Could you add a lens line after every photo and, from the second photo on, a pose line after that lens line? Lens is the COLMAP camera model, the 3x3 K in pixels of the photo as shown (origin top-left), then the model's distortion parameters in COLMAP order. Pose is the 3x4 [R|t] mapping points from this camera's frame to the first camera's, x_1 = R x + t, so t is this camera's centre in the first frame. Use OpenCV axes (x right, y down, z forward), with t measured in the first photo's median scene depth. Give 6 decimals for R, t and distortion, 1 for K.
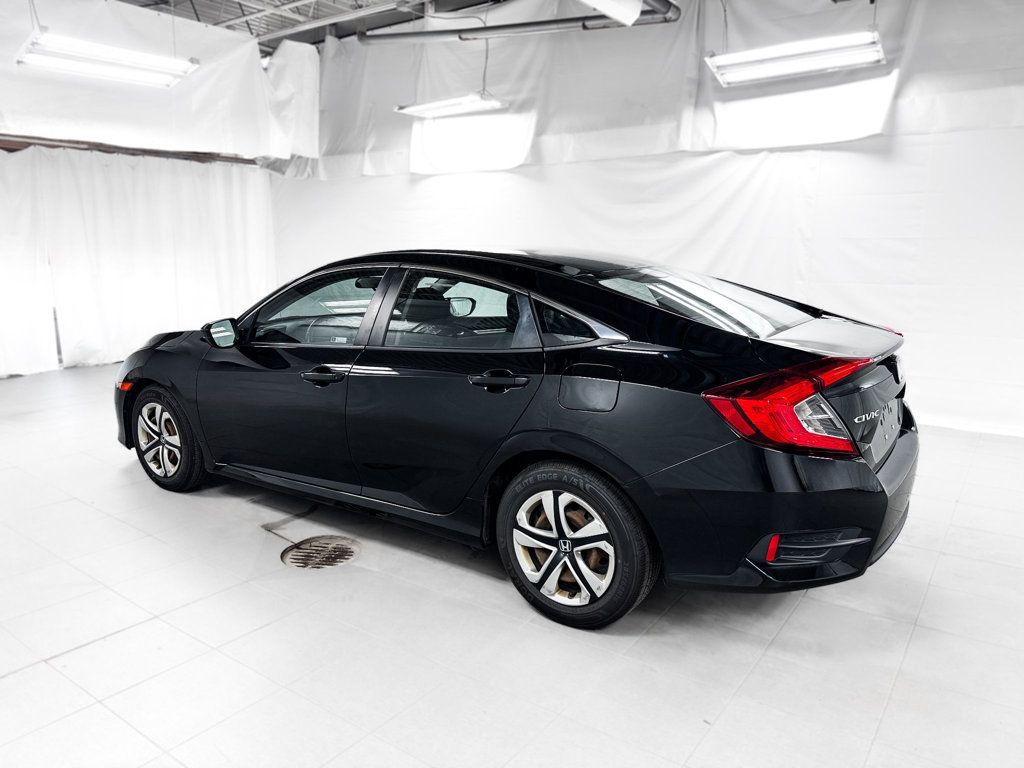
lens RADIAL K [[734.2, 0, 519.2], [0, 734.2, 383.7], [0, 0, 1]] dist [0.039704, -0.041579]
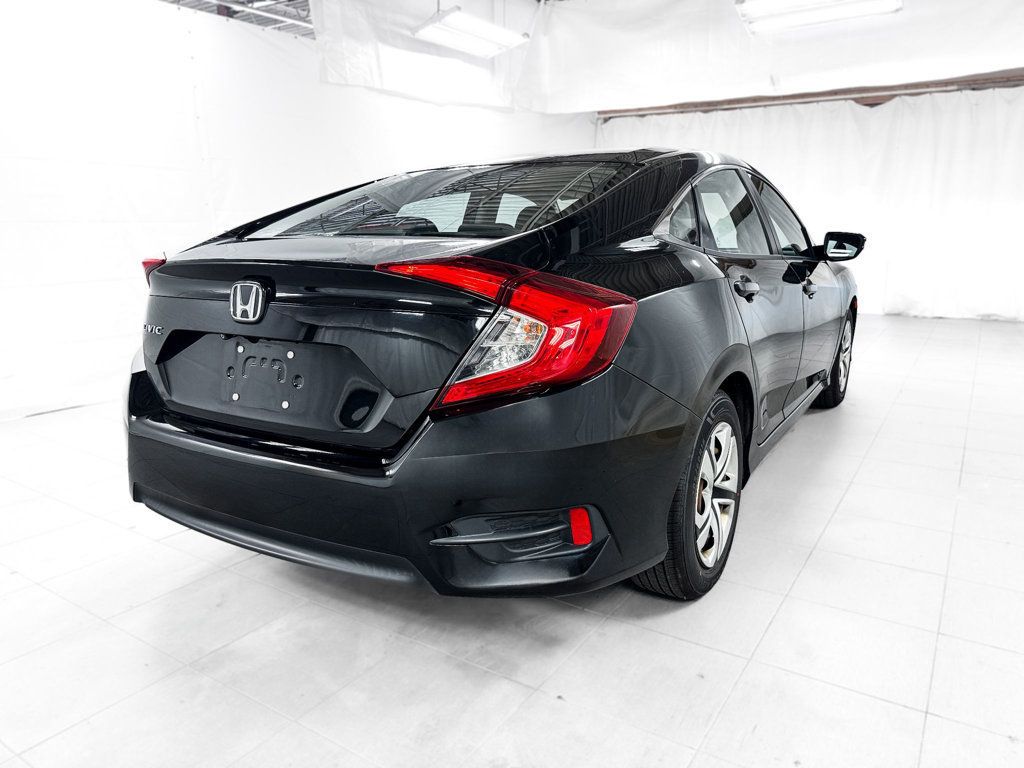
lens RADIAL K [[744.3, 0, 512.0], [0, 744.3, 384.0], [0, 0, 1]] dist [0.016184, -0.007475]
pose [[0.052037, 0.213257, -0.975609, 0.441925], [-0.177504, 0.963352, 0.201110, -0.049331], [0.982743, 0.162709, 0.087984, 0.453915]]
